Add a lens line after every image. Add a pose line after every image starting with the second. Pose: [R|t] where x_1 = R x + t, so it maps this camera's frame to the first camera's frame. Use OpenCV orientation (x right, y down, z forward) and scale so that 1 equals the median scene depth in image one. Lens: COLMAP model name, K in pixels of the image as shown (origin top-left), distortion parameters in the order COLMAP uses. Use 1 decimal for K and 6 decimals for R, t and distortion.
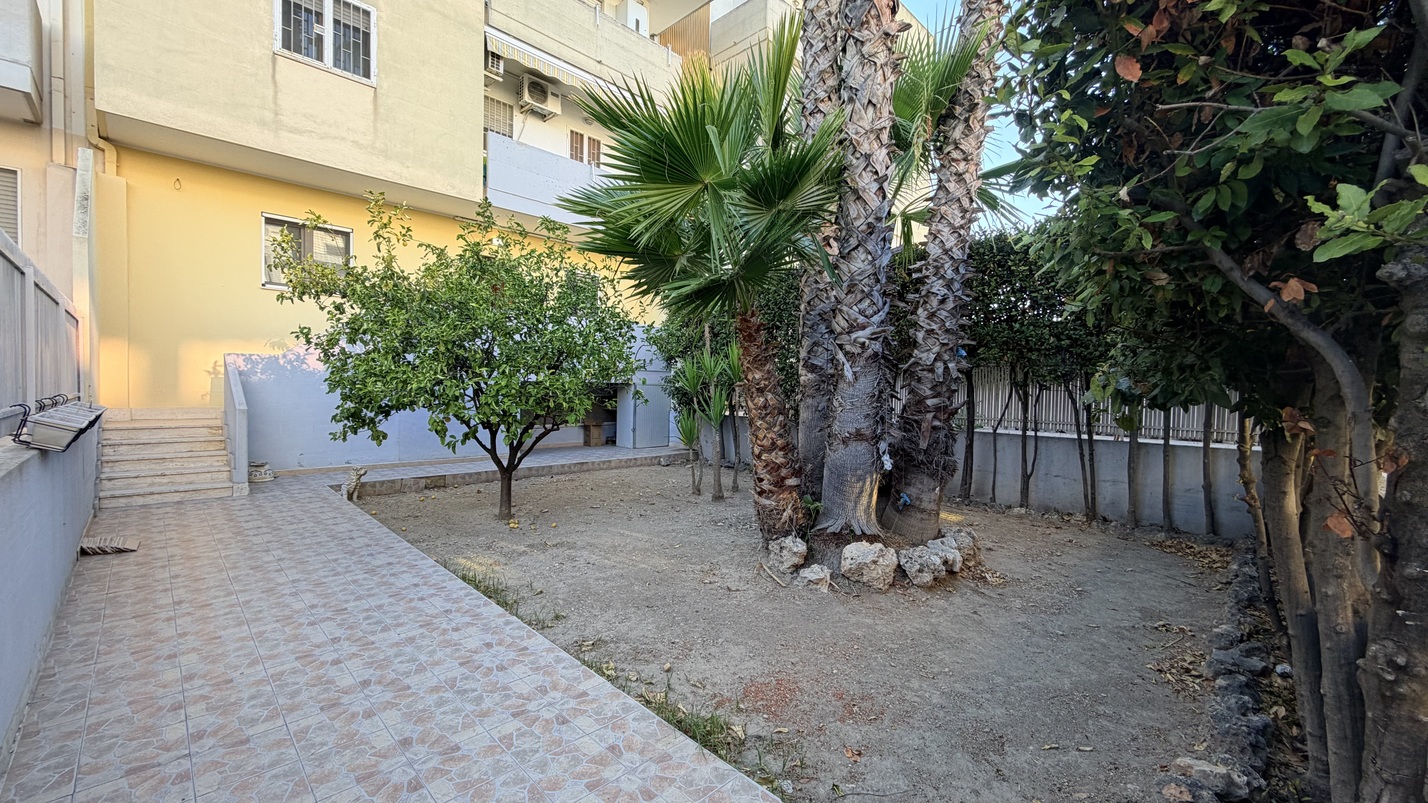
lens RADIAL K [[569.7, 0, 710.2], [0, 569.7, 401.0], [0, 0, 1]] dist [0.000706, -0.000286]
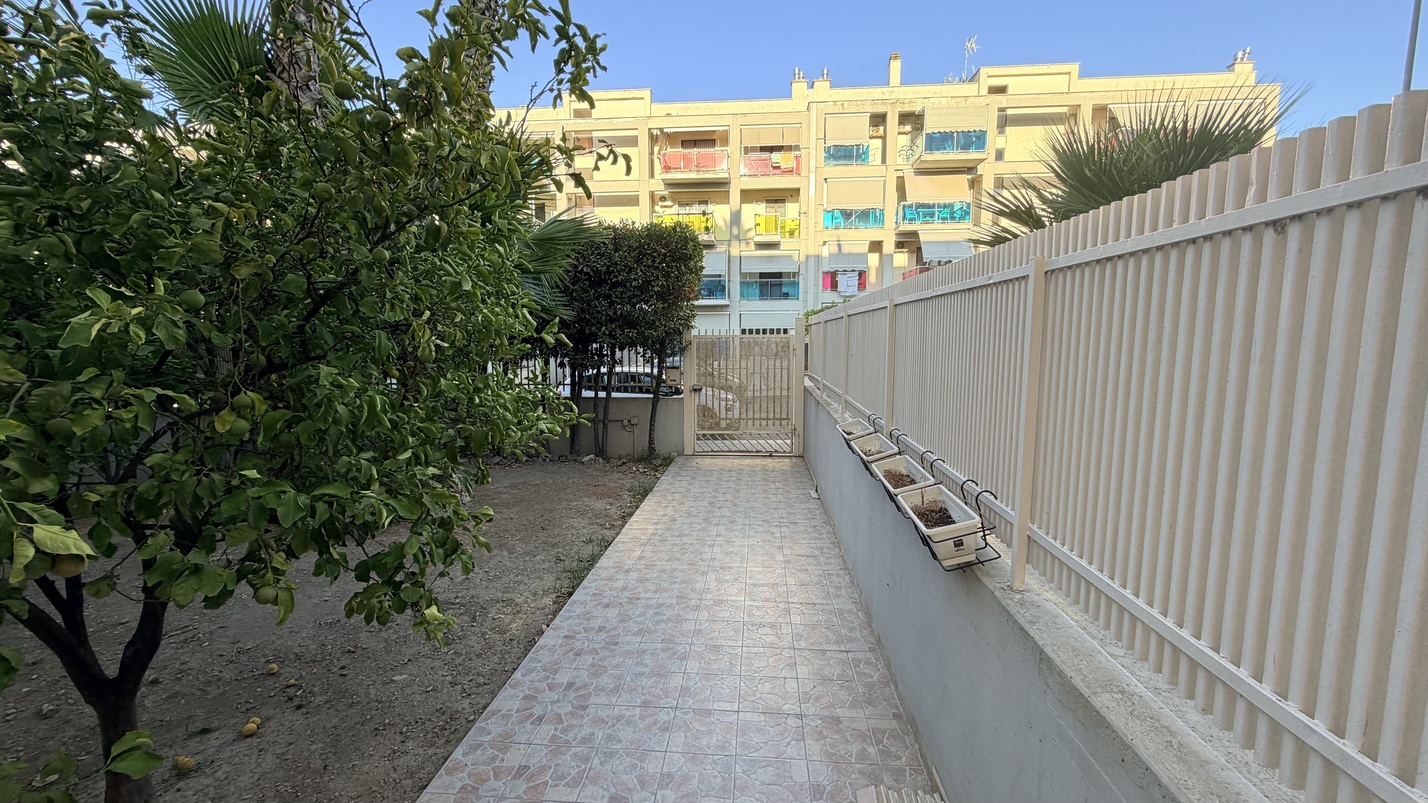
lens RADIAL K [[569.7, 0, 710.2], [0, 569.7, 401.0], [0, 0, 1]] dist [0.000706, -0.000286]
pose [[-0.647461, -0.099779, 0.755538, -1.736591], [0.013357, 0.989754, 0.142157, -0.194715], [-0.761981, 0.102132, -0.639495, 1.890526]]
